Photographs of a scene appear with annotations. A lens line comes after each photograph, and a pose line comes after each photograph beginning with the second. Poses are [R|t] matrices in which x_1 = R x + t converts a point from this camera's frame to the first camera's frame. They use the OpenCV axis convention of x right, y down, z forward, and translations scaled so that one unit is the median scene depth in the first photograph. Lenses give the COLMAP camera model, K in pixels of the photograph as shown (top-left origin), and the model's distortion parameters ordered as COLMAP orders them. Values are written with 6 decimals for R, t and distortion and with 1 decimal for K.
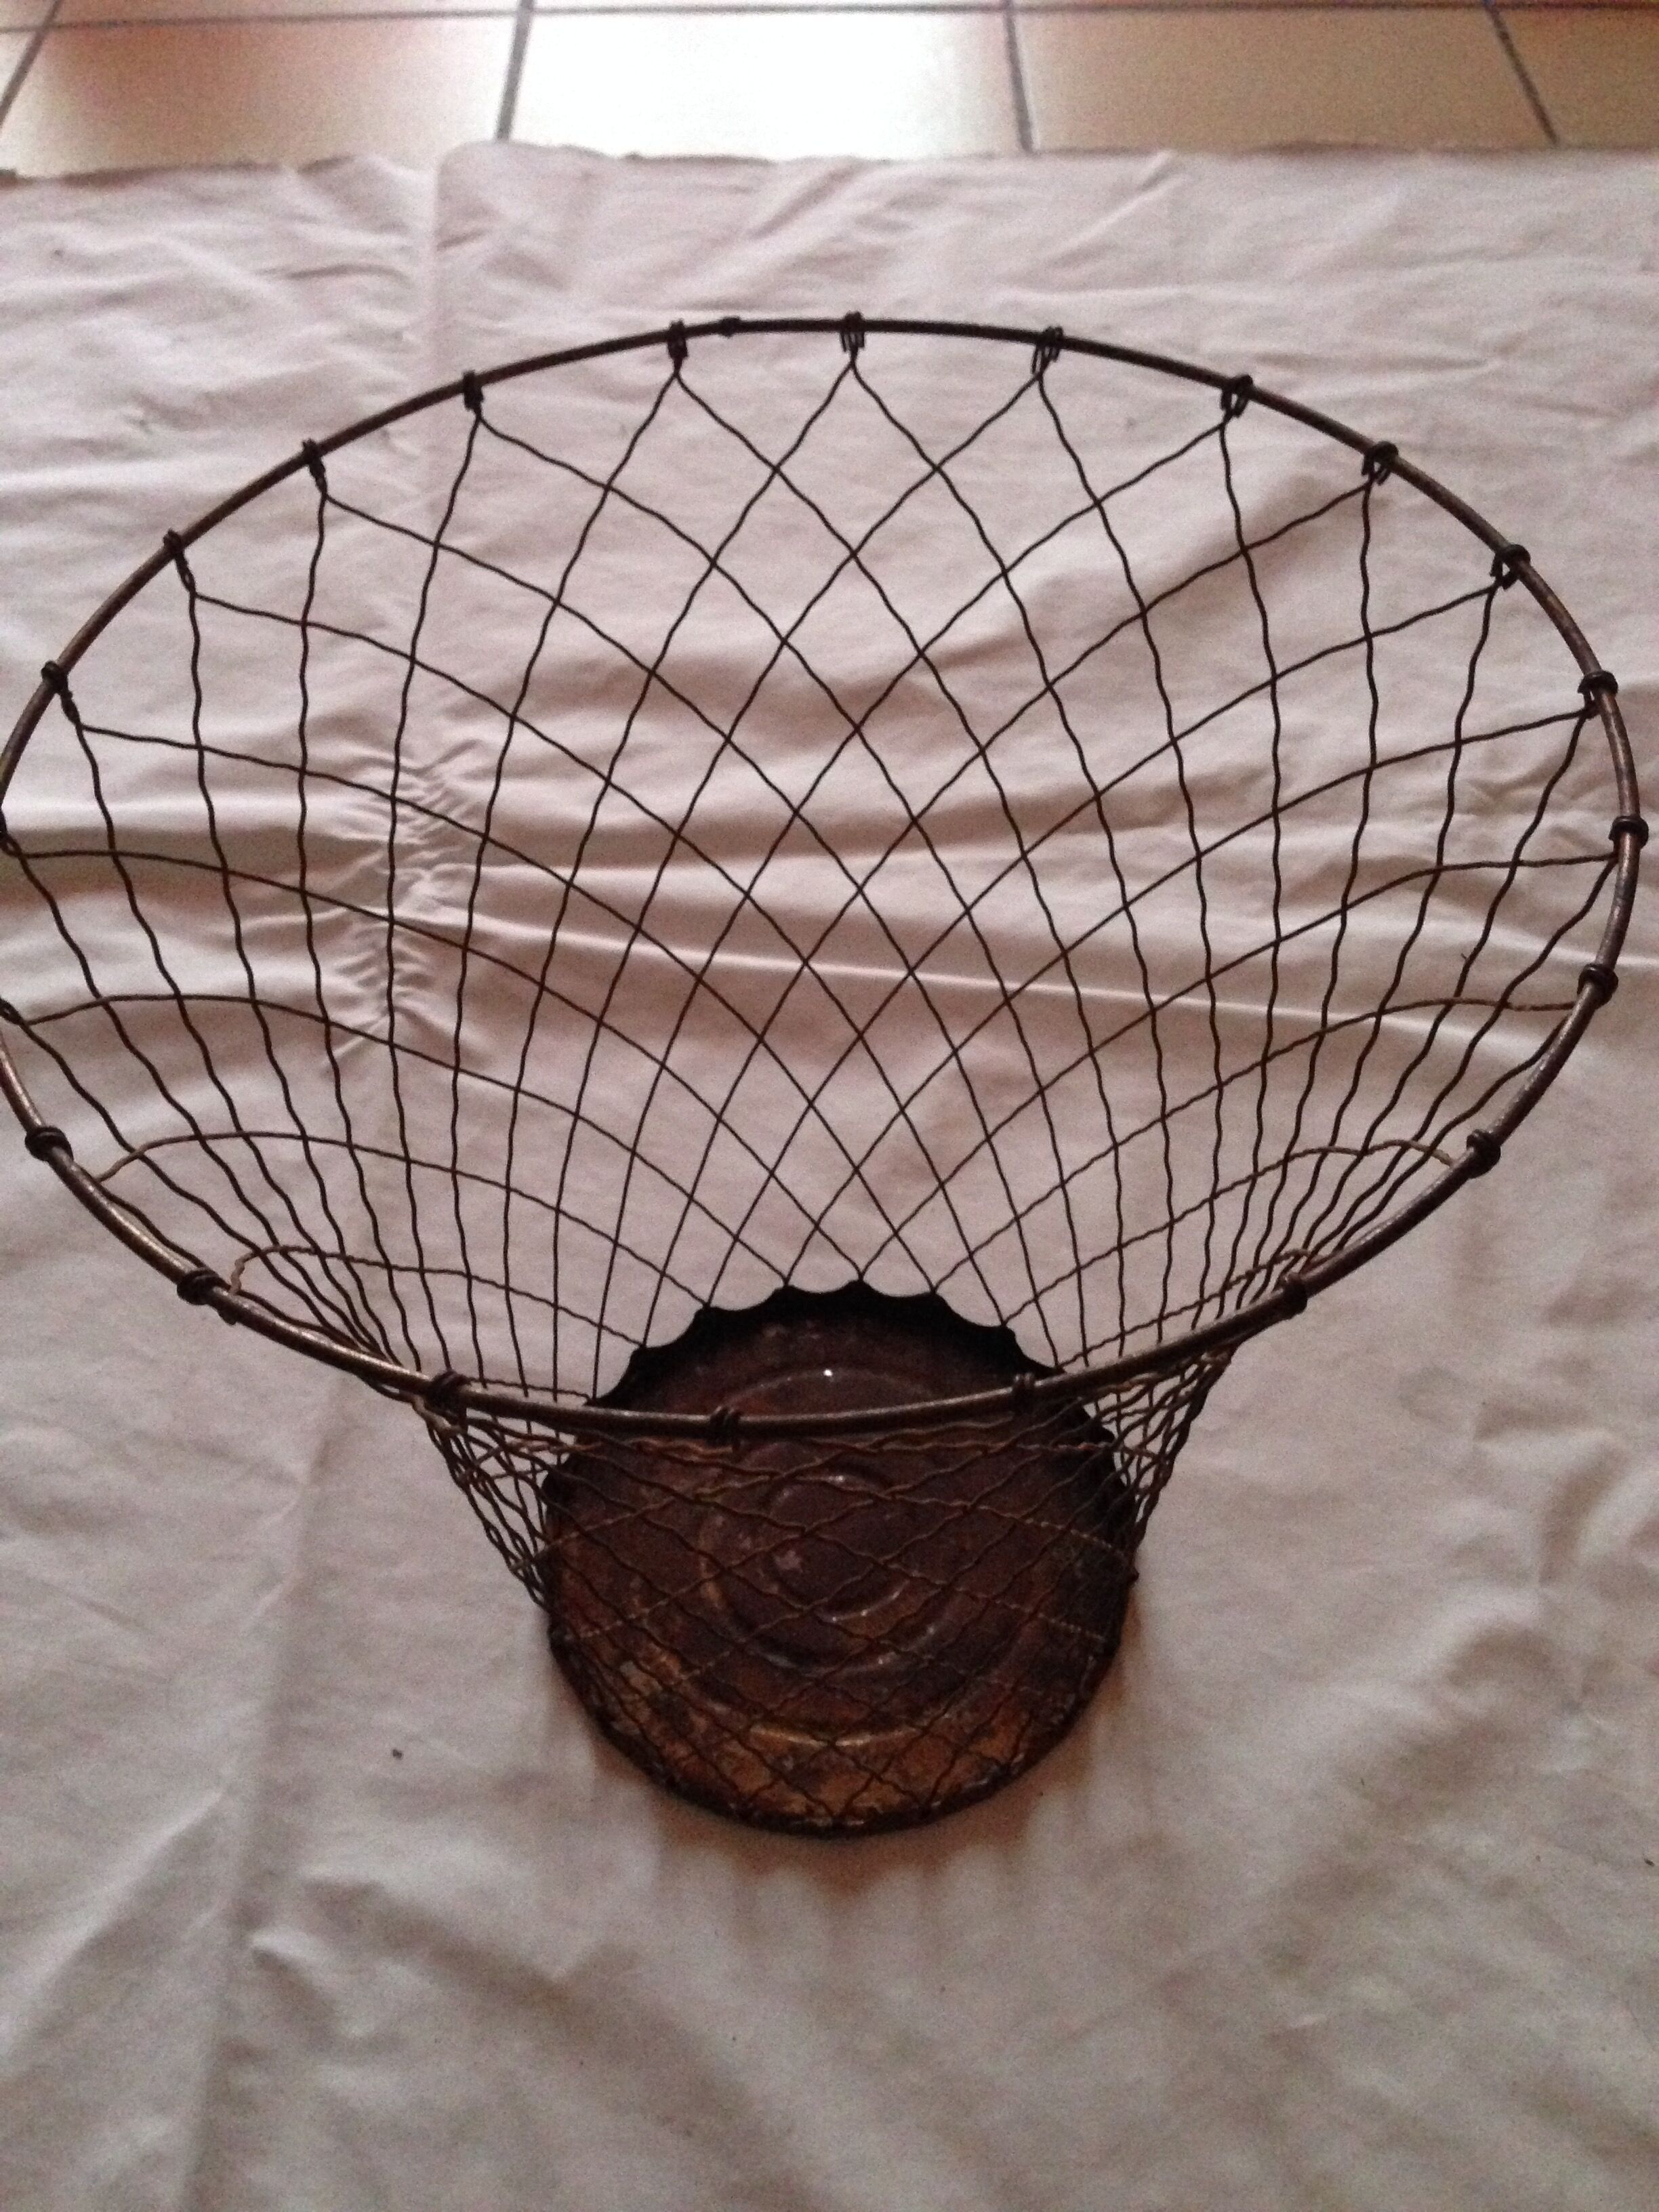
lens RADIAL K [[2017.5, 0, 816.9], [0, 2017.5, 1101.0], [0, 0, 1]] dist [0.098432, -0.174066]
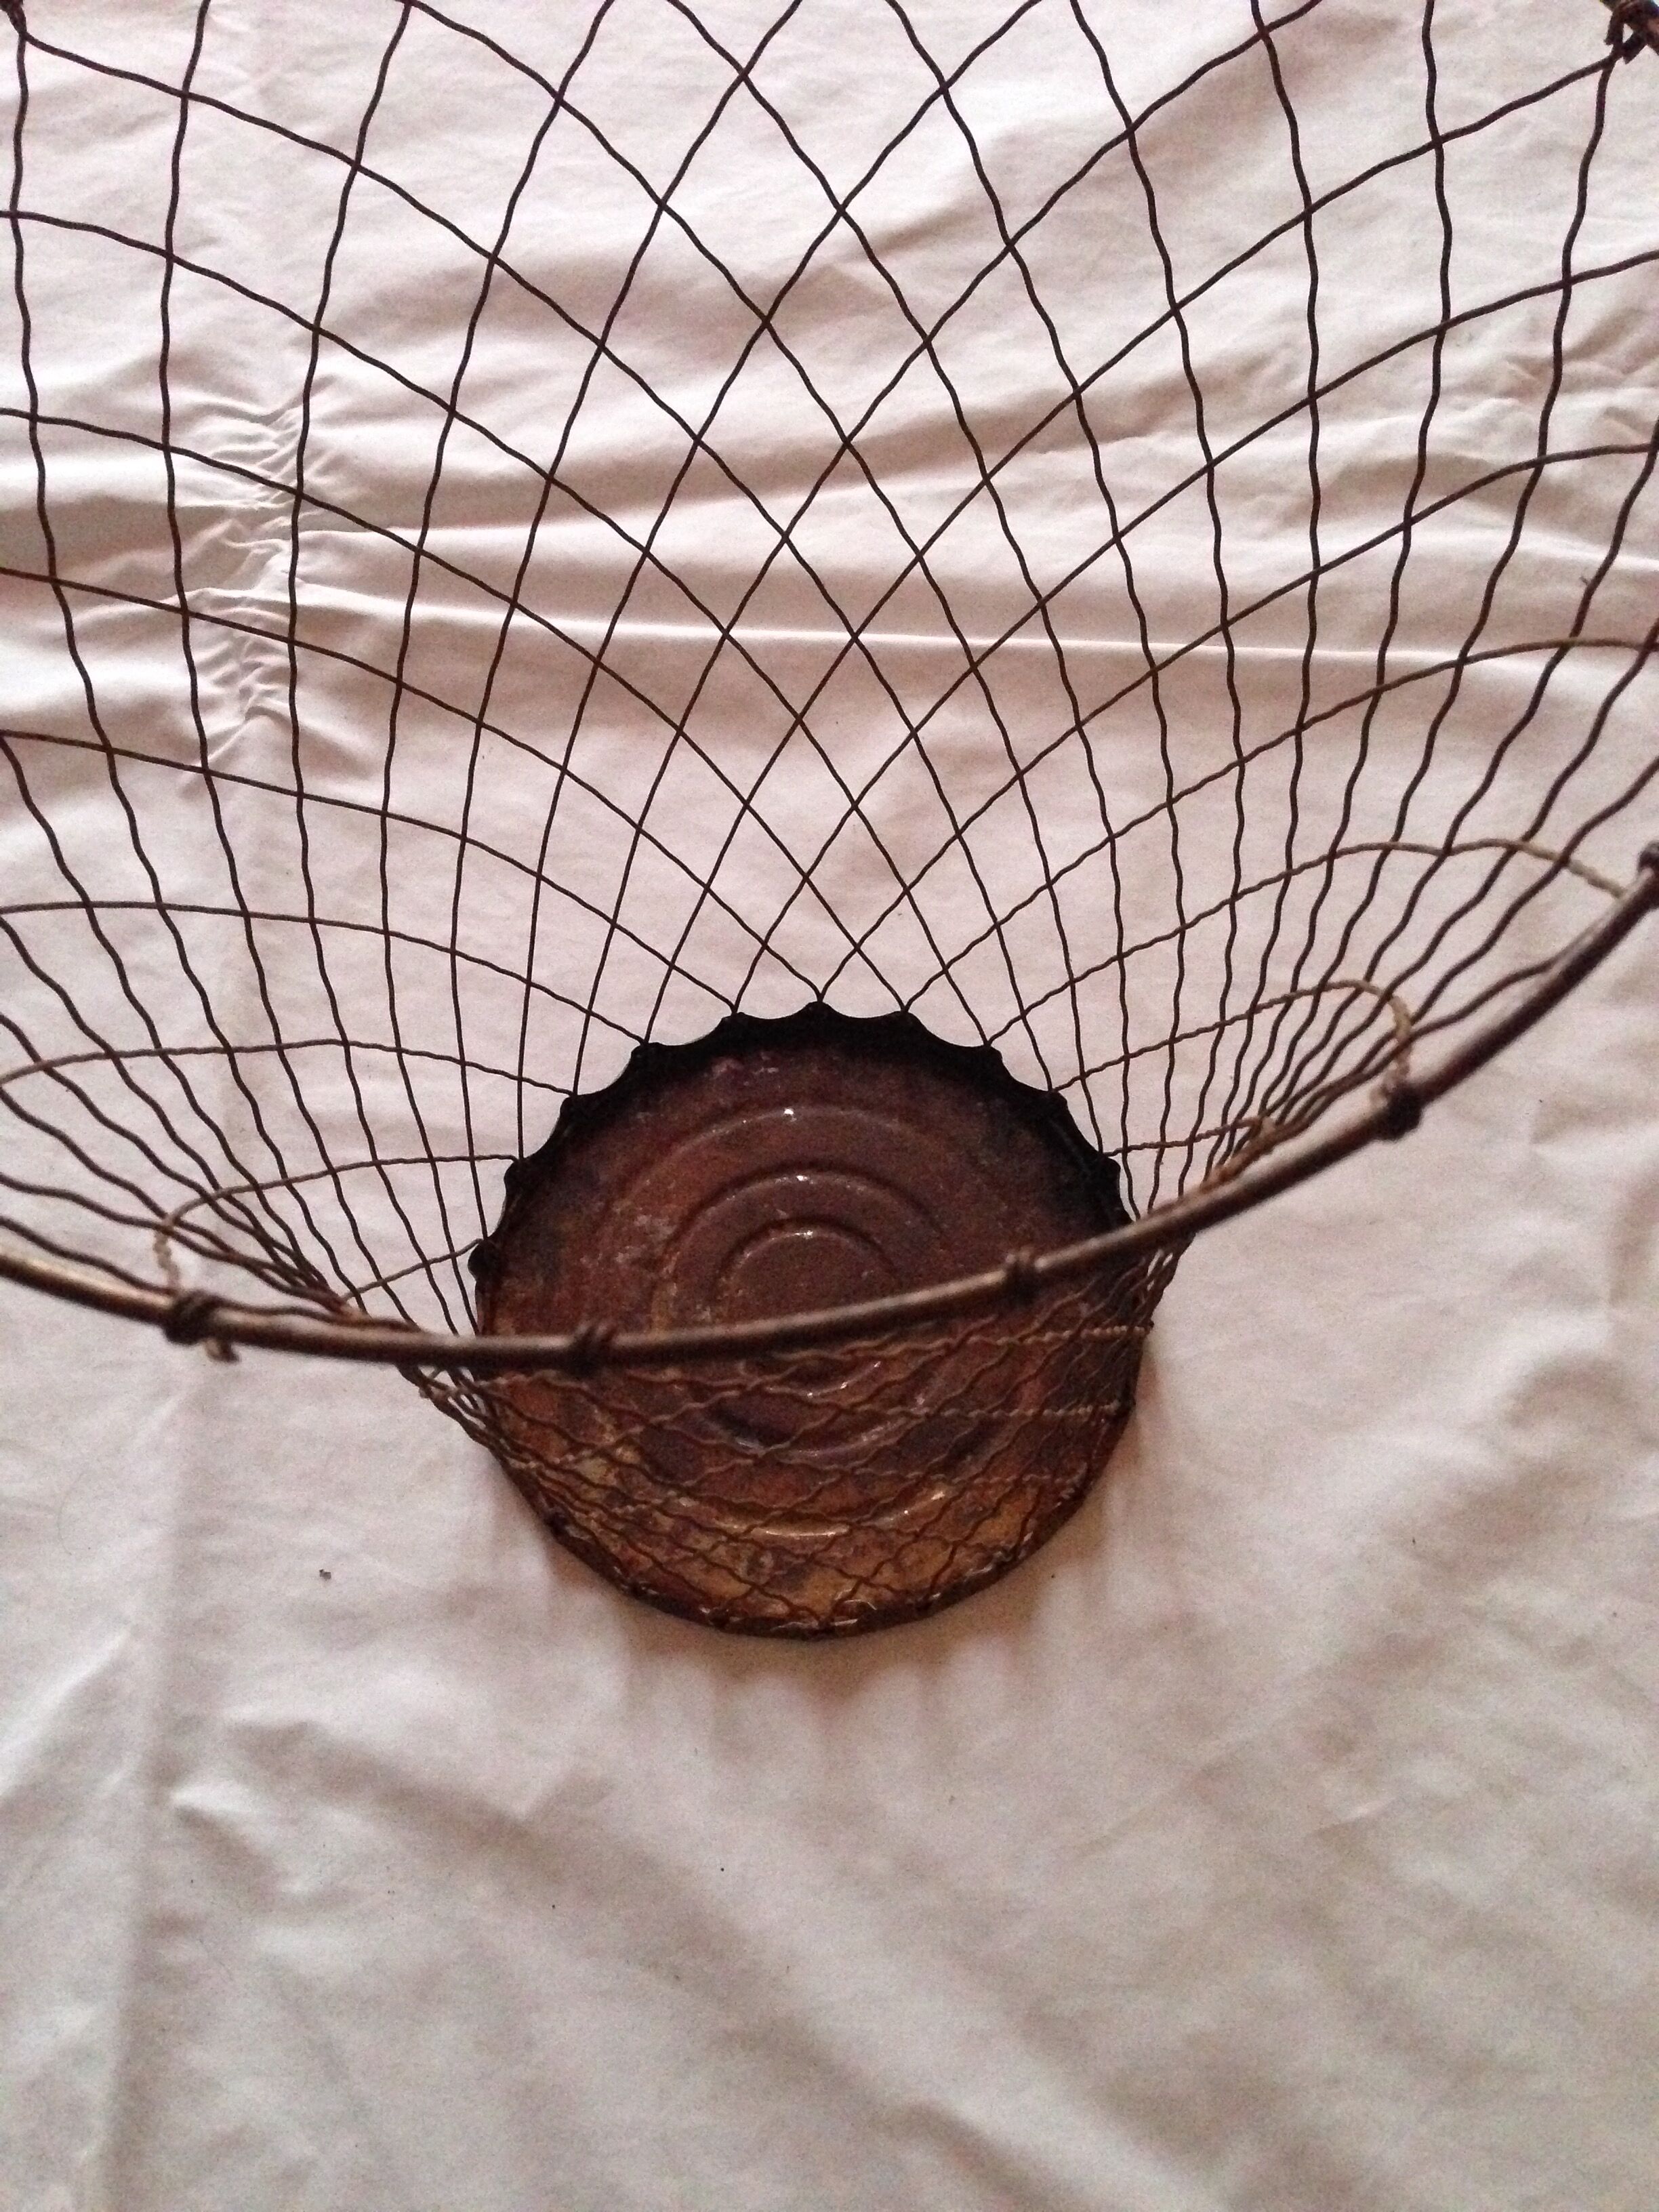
lens RADIAL K [[2017.5, 0, 816.9], [0, 2017.5, 1101.0], [0, 0, 1]] dist [0.098432, -0.174066]
pose [[0.998101, -0.061460, 0.004204, 0.016949], [0.059894, 0.984097, 0.167232, -0.017906], [-0.014415, -0.166663, 0.985909, 0.165766]]
